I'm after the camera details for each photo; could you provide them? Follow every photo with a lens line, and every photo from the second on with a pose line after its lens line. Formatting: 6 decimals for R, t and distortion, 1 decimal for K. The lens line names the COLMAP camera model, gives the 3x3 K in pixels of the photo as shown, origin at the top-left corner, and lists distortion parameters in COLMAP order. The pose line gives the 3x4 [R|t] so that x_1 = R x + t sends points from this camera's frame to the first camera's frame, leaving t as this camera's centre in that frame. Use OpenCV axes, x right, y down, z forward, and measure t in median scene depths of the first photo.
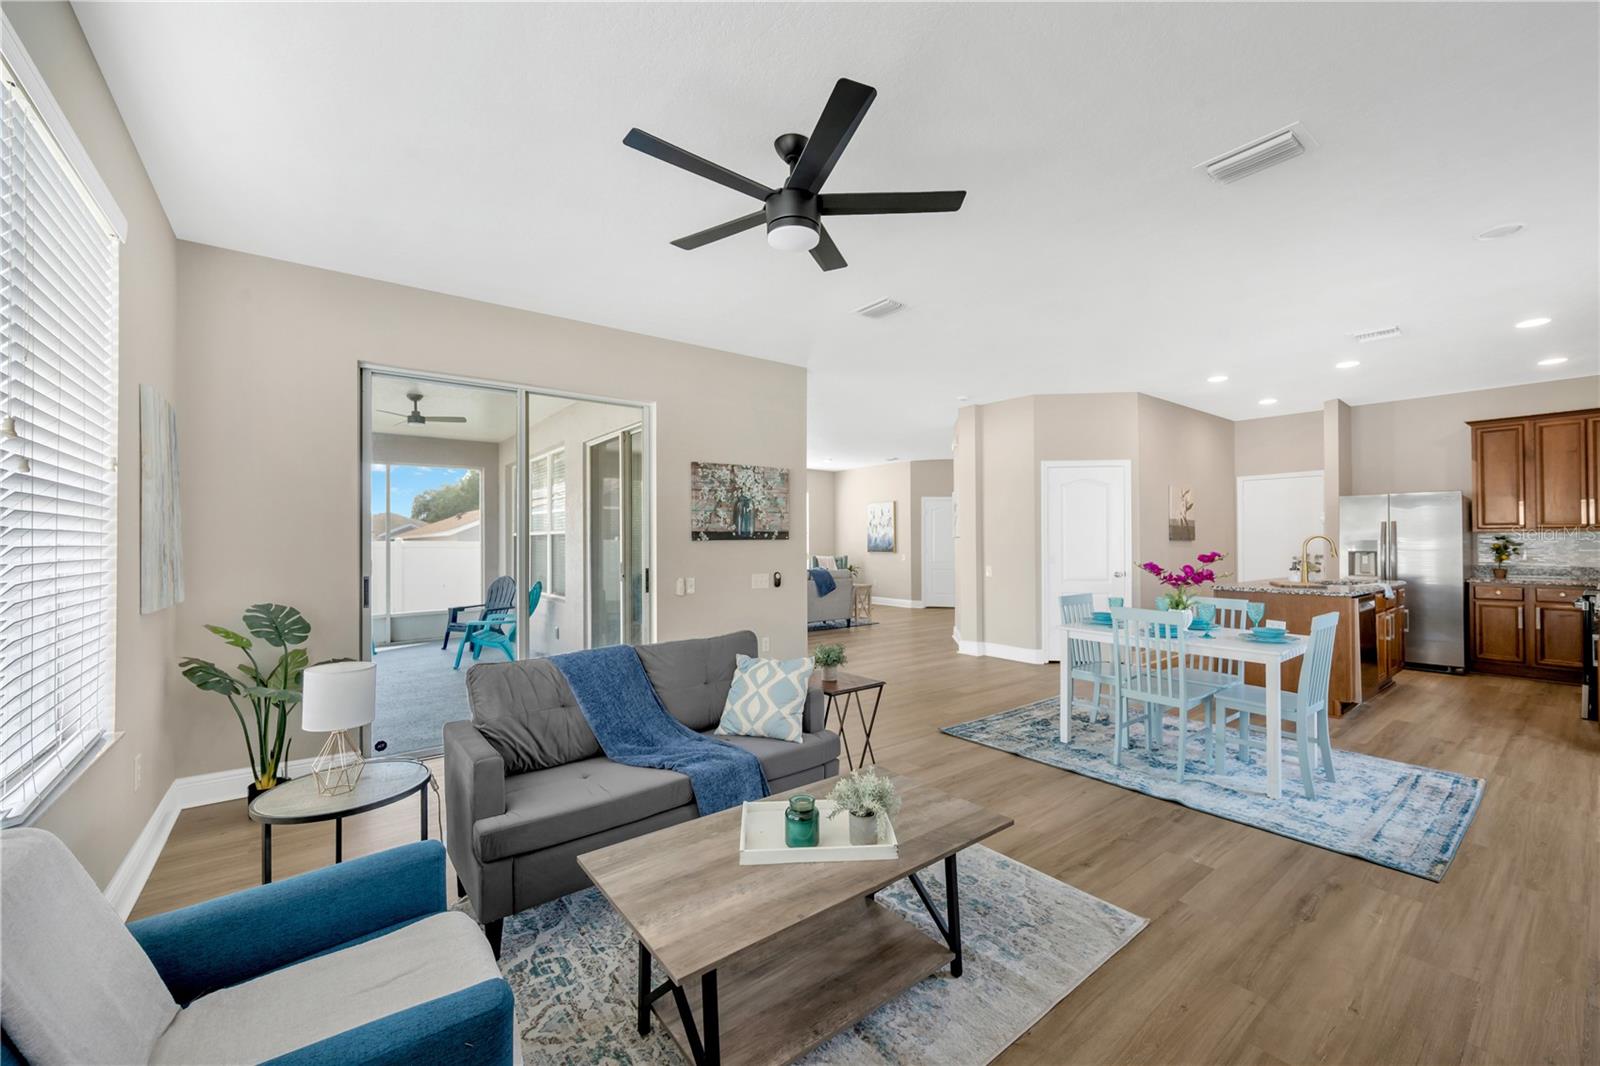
lens RADIAL K [[629.9, 0, 812.8], [0, 629.9, 532.9], [0, 0, 1]] dist [0.002859, -0.000934]
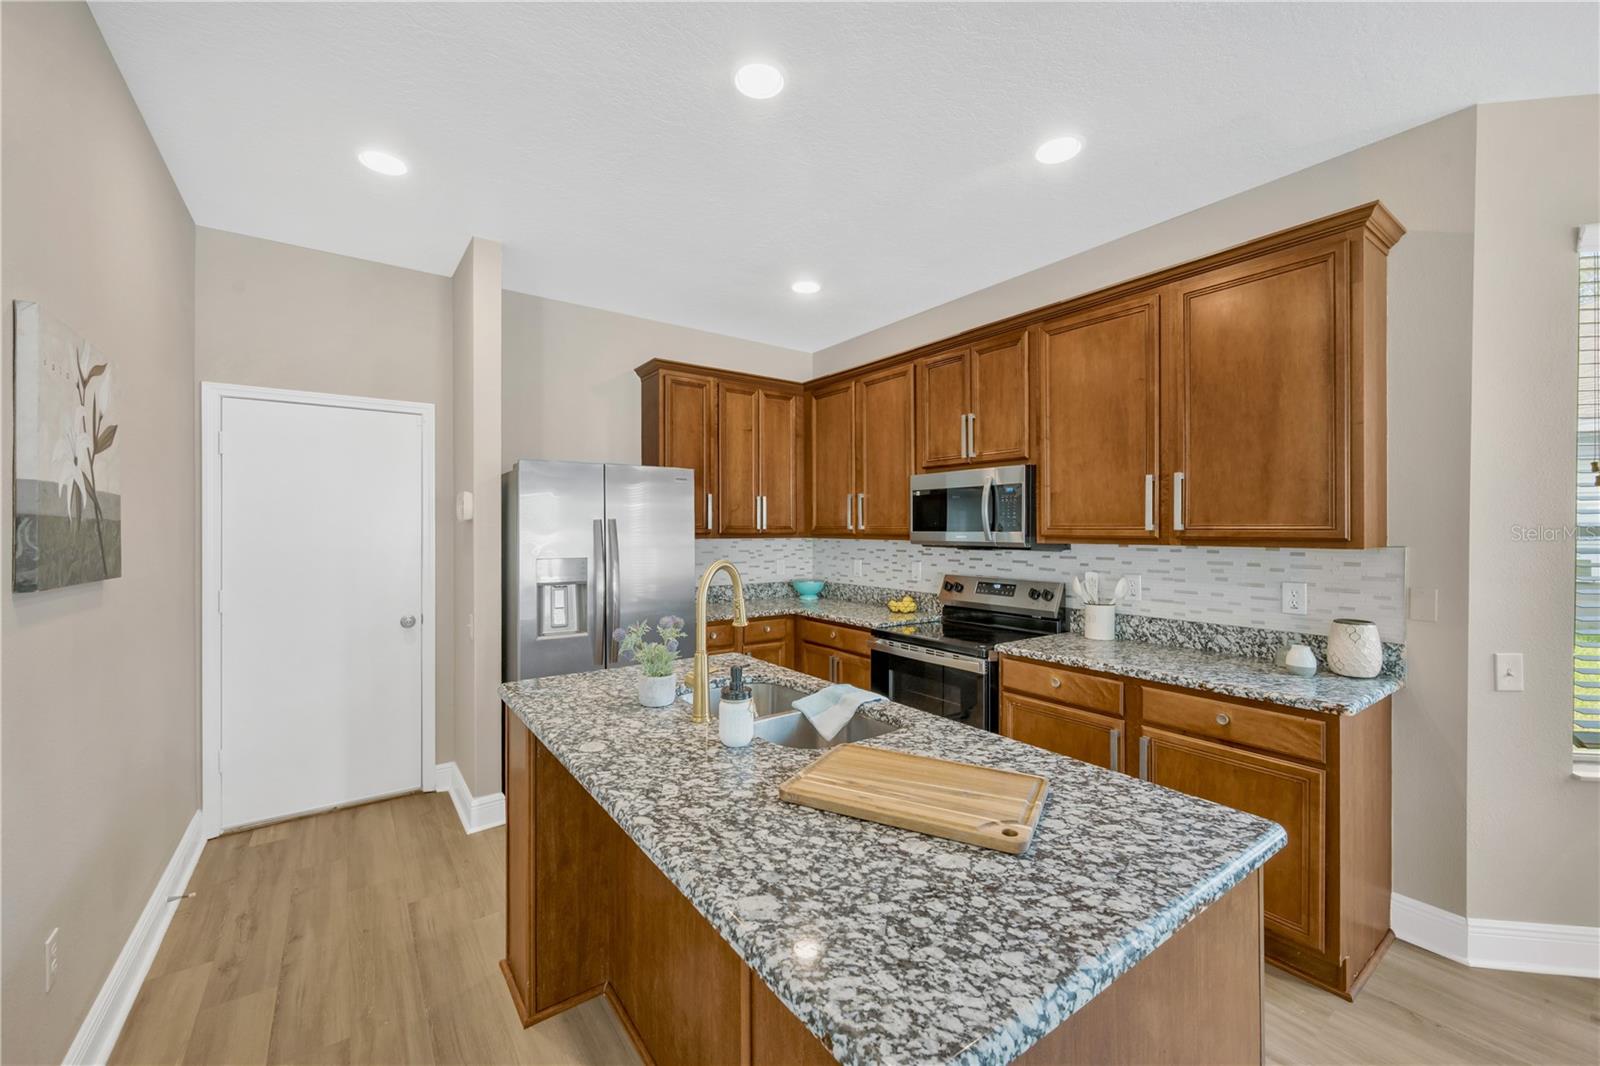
lens RADIAL K [[629.9, 0, 792.2], [0, 629.9, 532.7], [0, 0, 1]] dist [0.002859, -0.000934]
pose [[0.047400, 0.000518, 0.998876, 0.491290], [-0.012049, 0.999927, 0.000053, -0.011268], [-0.998803, -0.012038, 0.047402, 0.964149]]
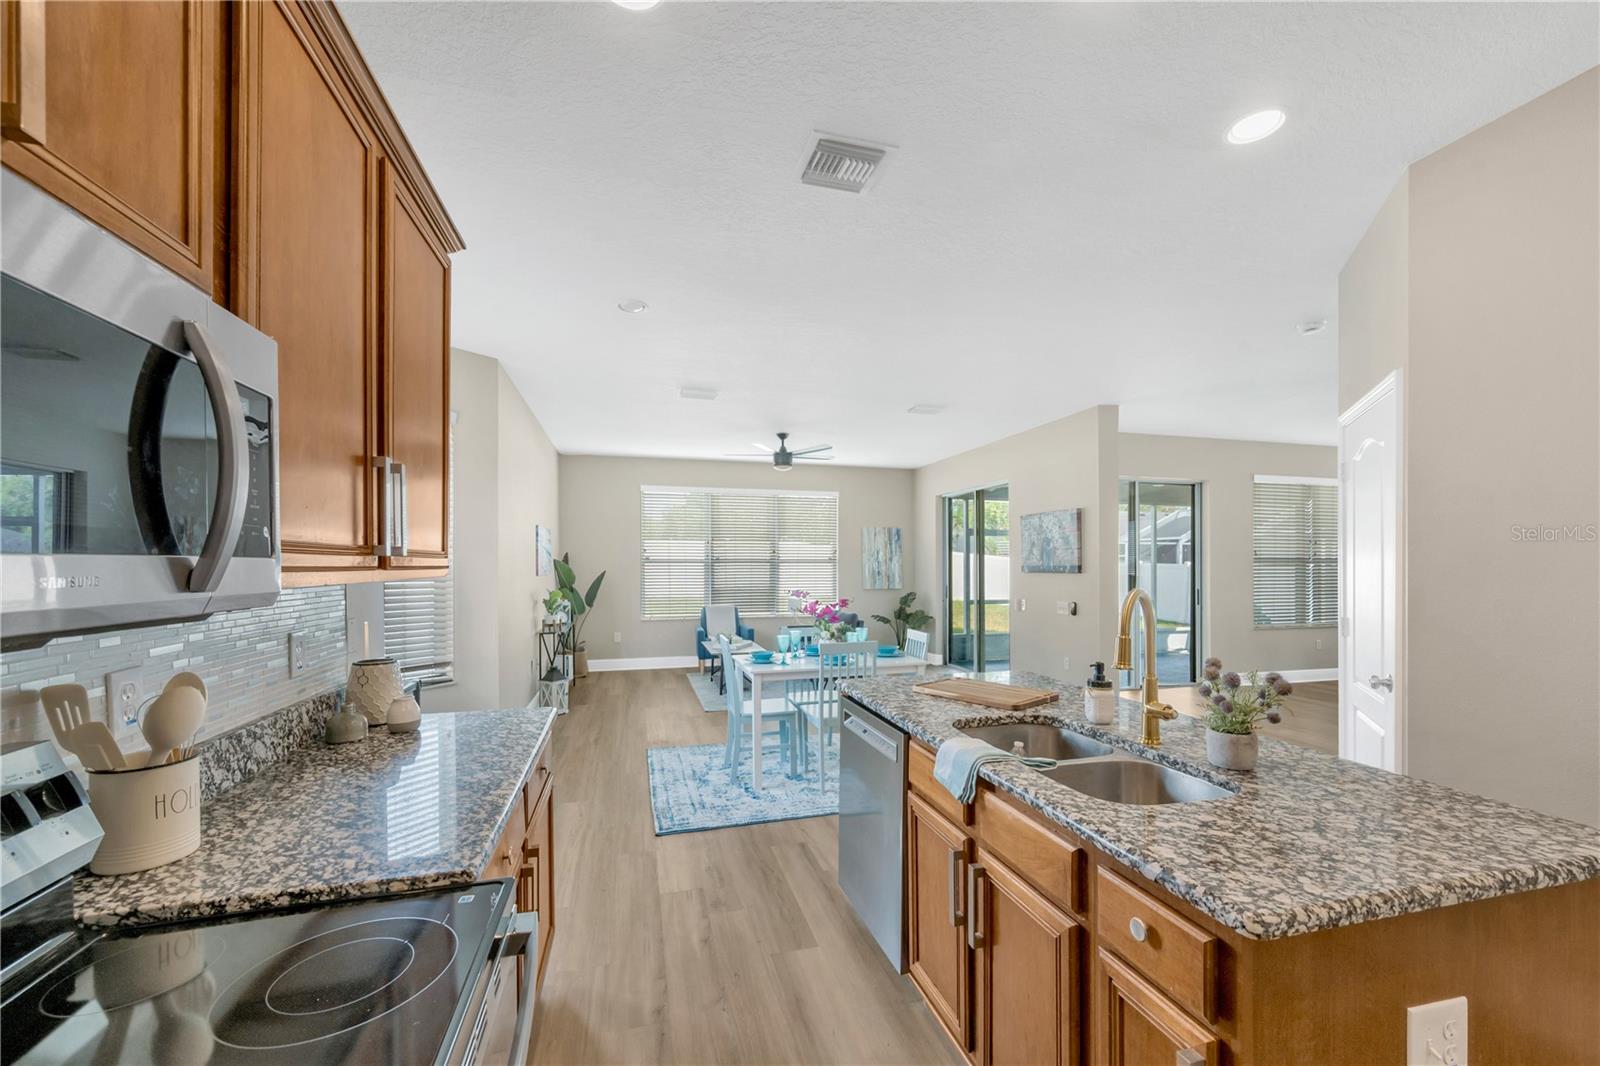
lens RADIAL K [[629.9, 0, 801.9], [0, 629.9, 578.4], [0, 0, 1]] dist [0.002859, -0.000934]
pose [[-0.396811, 0.026580, -0.917515, 1.149771], [0.012775, 0.999644, 0.023434, -0.011497], [0.917811, -0.002422, -0.397009, 0.987355]]
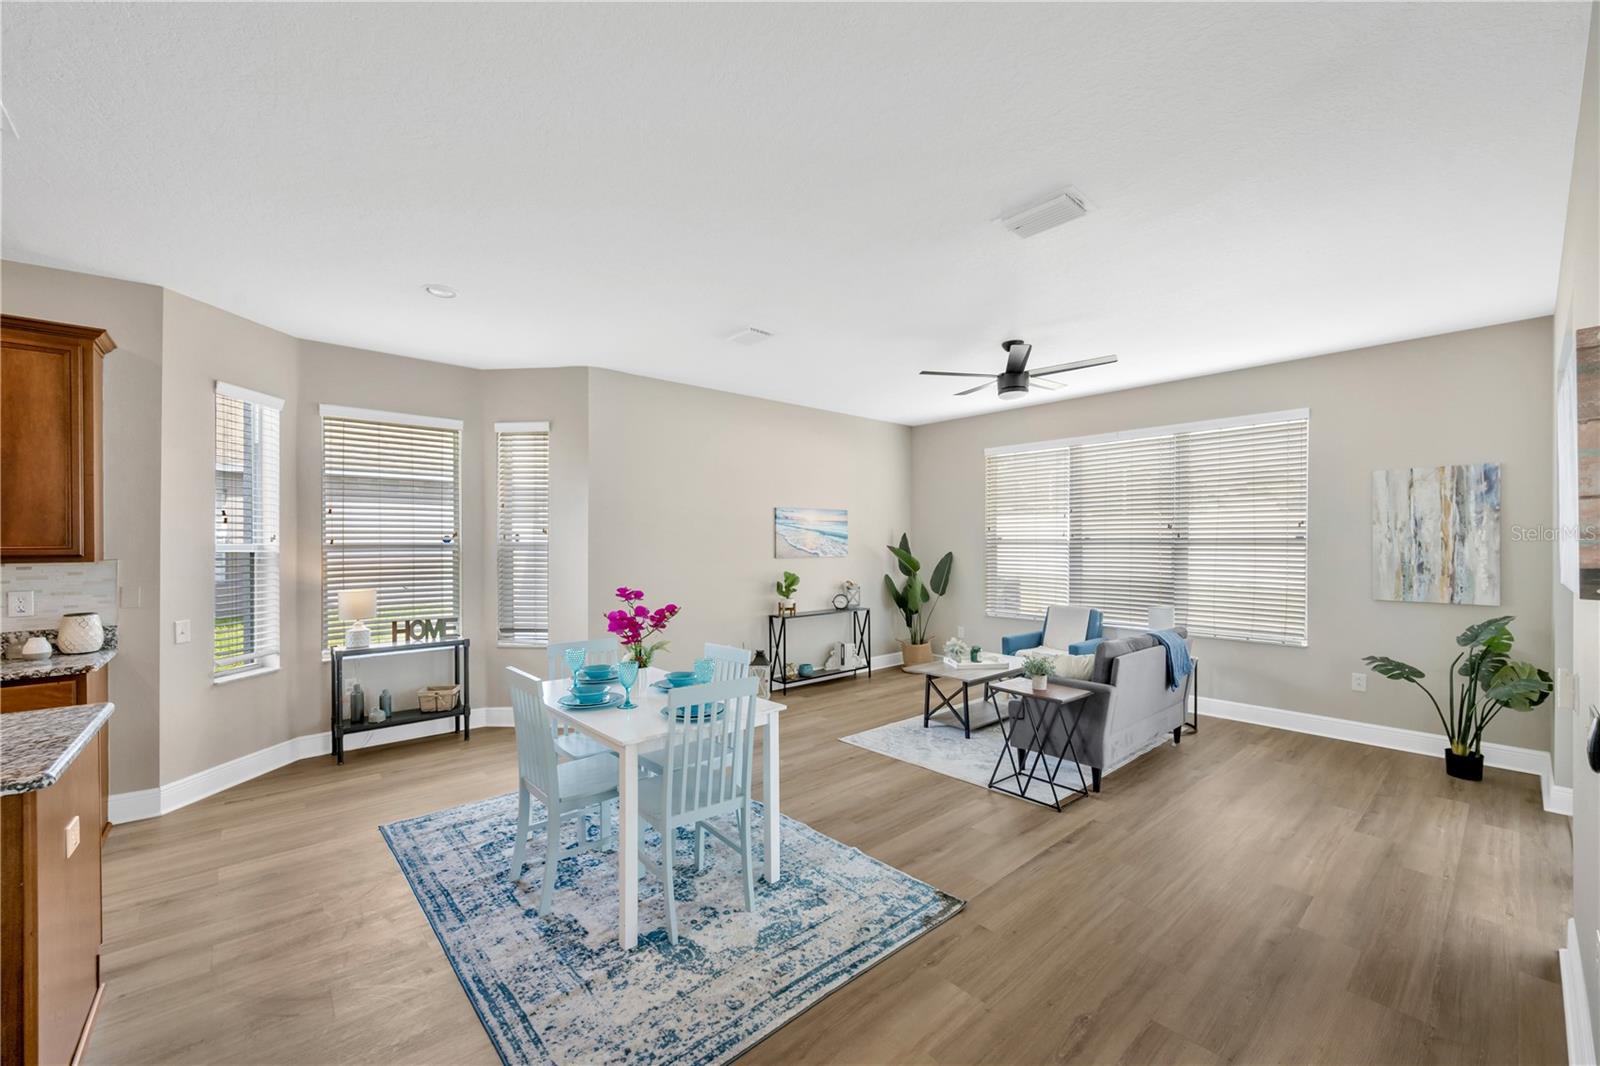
lens RADIAL K [[629.9, 0, 814.9], [0, 629.9, 538.9], [0, 0, 1]] dist [0.002859, -0.000934]
pose [[-0.997644, 0.006600, -0.068292, 0.294805], [0.007645, 0.999858, -0.015045, -0.012462], [0.068183, -0.015531, -0.997552, 1.233011]]
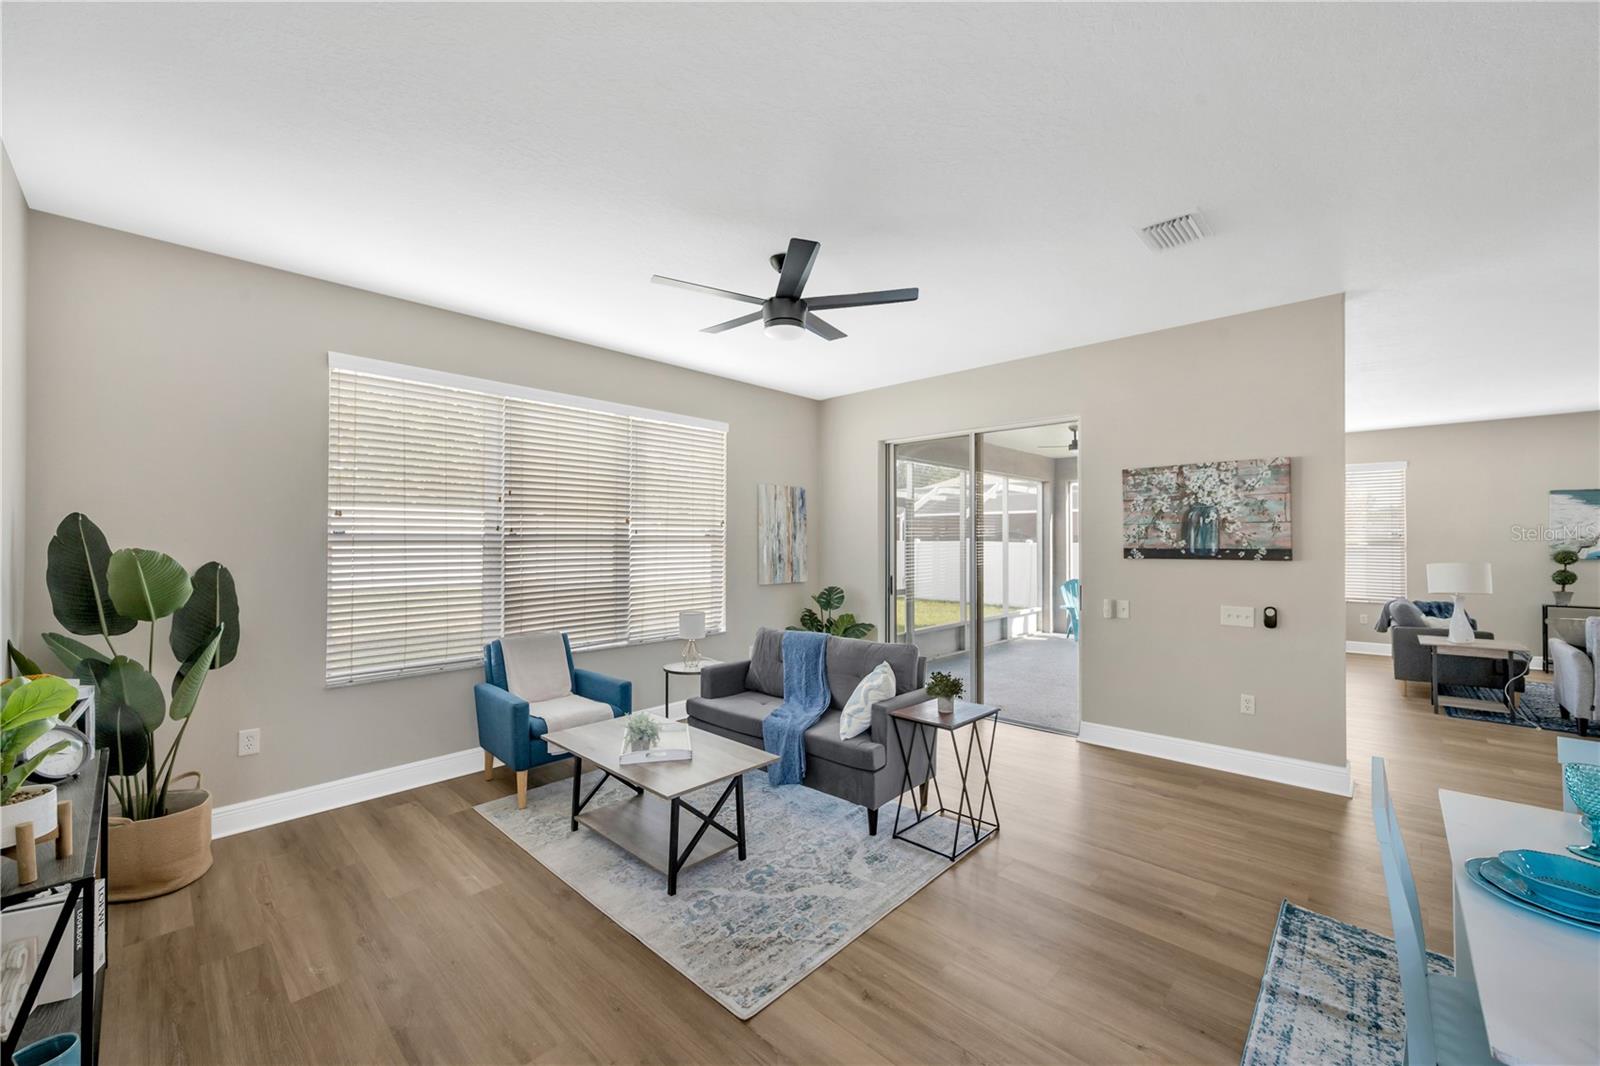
lens RADIAL K [[629.9, 0, 799.7], [0, 629.9, 535.1], [0, 0, 1]] dist [0.002859, -0.000934]
pose [[0.141836, -0.000814, -0.989890, 0.557179], [0.010092, 0.999949, 0.000624, -0.022913], [0.989839, -0.010079, 0.141837, 0.375705]]
